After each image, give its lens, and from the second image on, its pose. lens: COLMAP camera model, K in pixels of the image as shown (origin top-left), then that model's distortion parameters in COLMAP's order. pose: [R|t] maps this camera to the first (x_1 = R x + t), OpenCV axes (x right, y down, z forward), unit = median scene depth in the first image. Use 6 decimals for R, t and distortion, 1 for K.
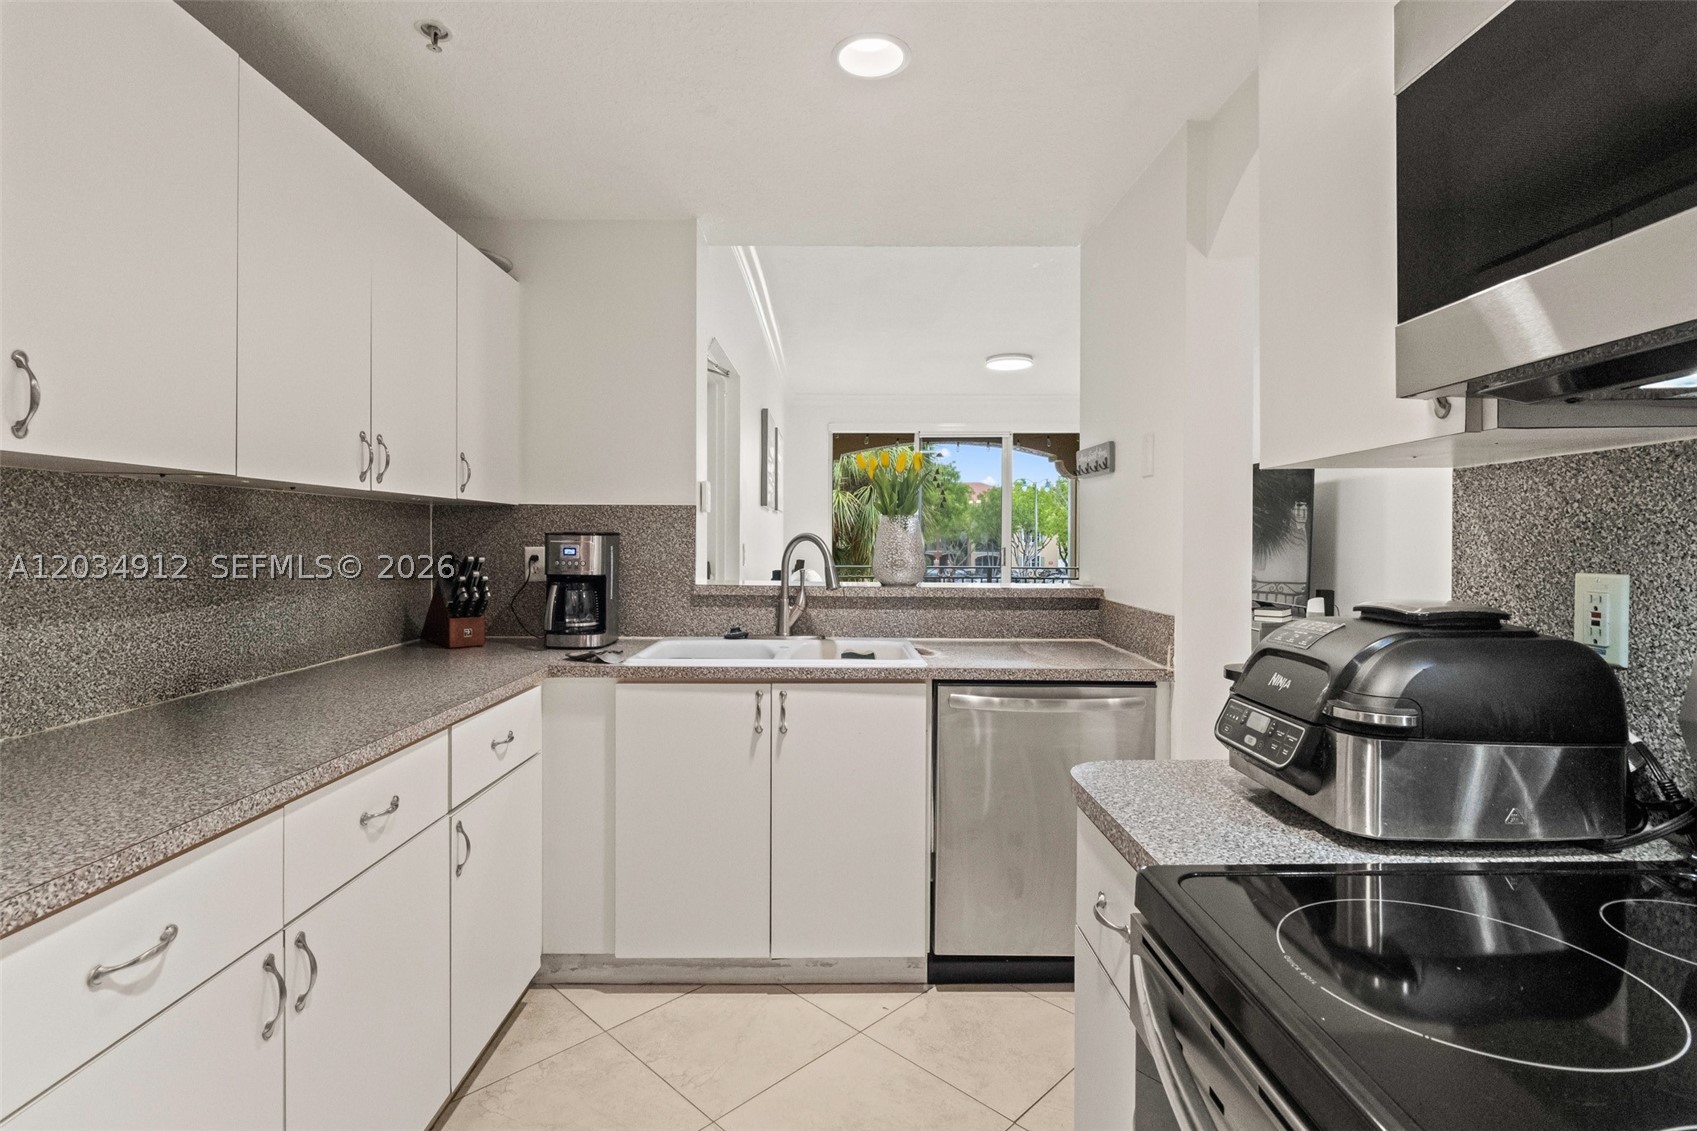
lens RADIAL K [[824.5, 0, 839.0], [0, 824.5, 545.7], [0, 0, 1]] dist [0.002066, 0.000724]
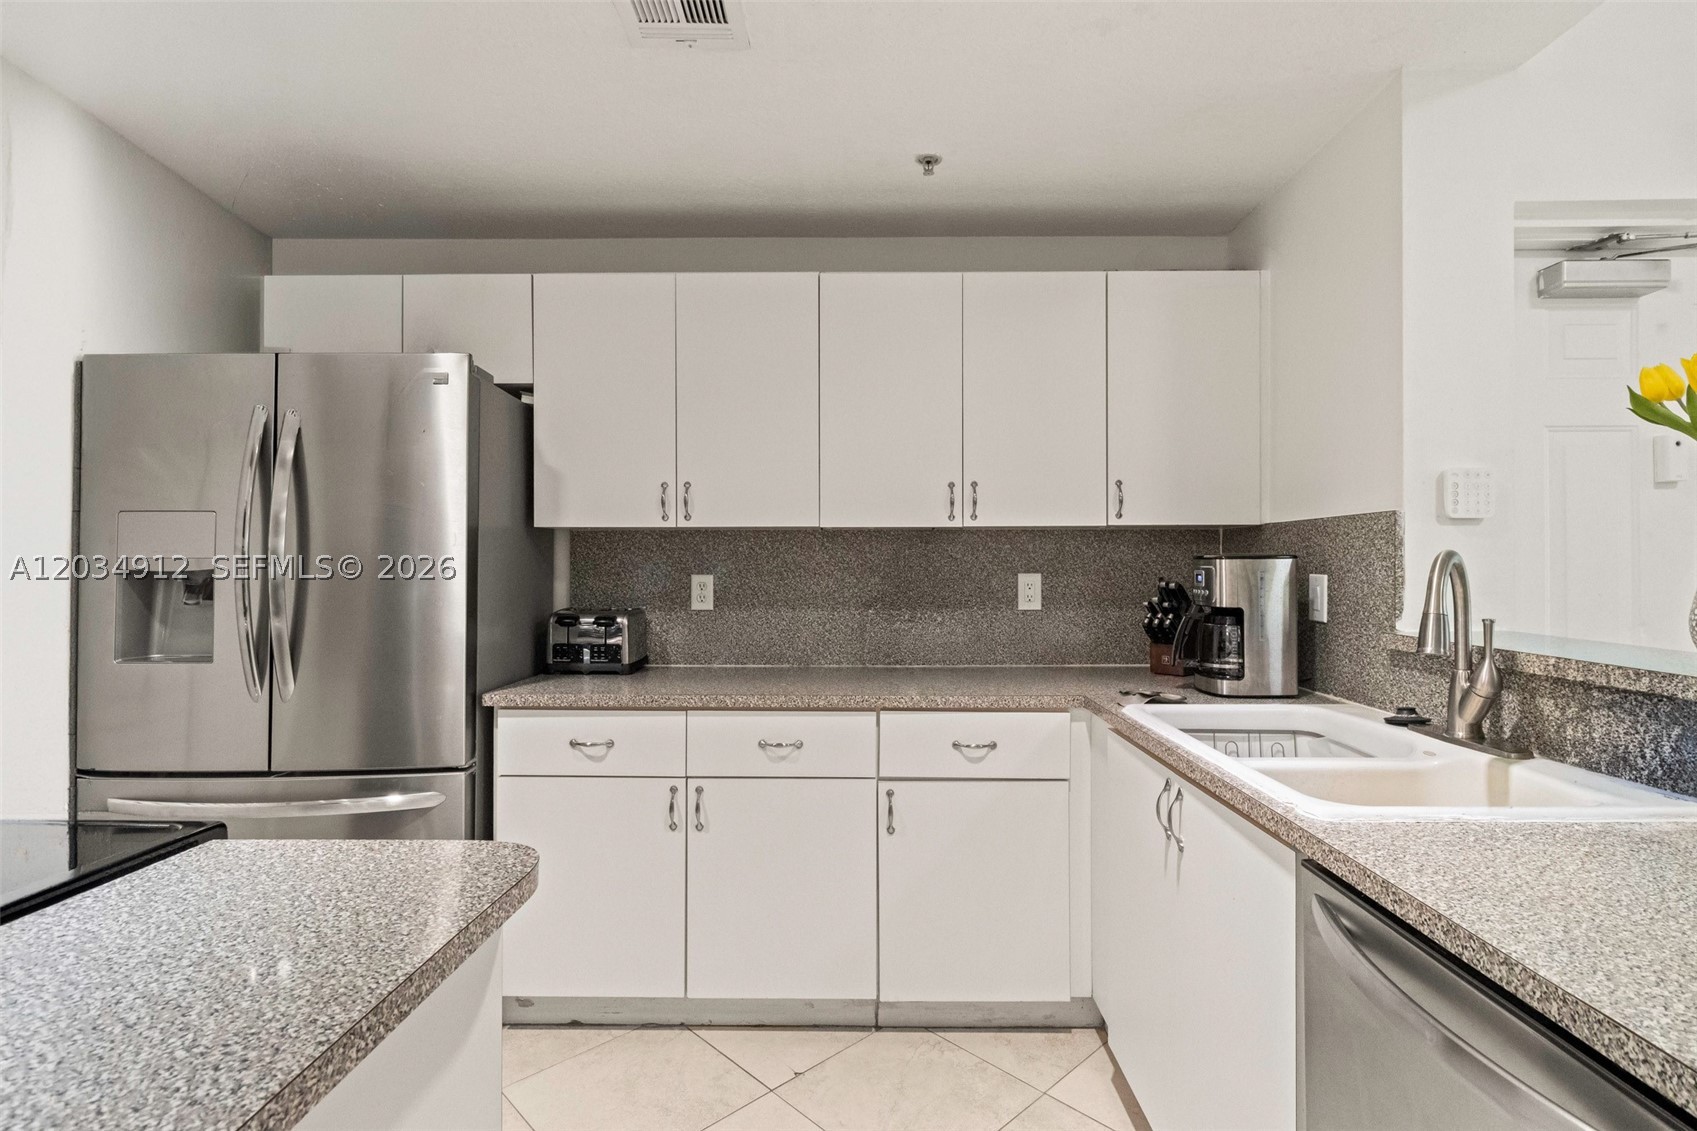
lens RADIAL K [[811.0, 0, 848.5], [0, 811.0, 565.5], [0, 0, 1]] dist [0.004582, 0.000486]
pose [[-0.023755, -0.004763, -0.999706, 0.891785], [-0.004548, 0.999979, -0.004656, -0.000591], [0.999707, 0.004436, -0.023777, 1.112342]]
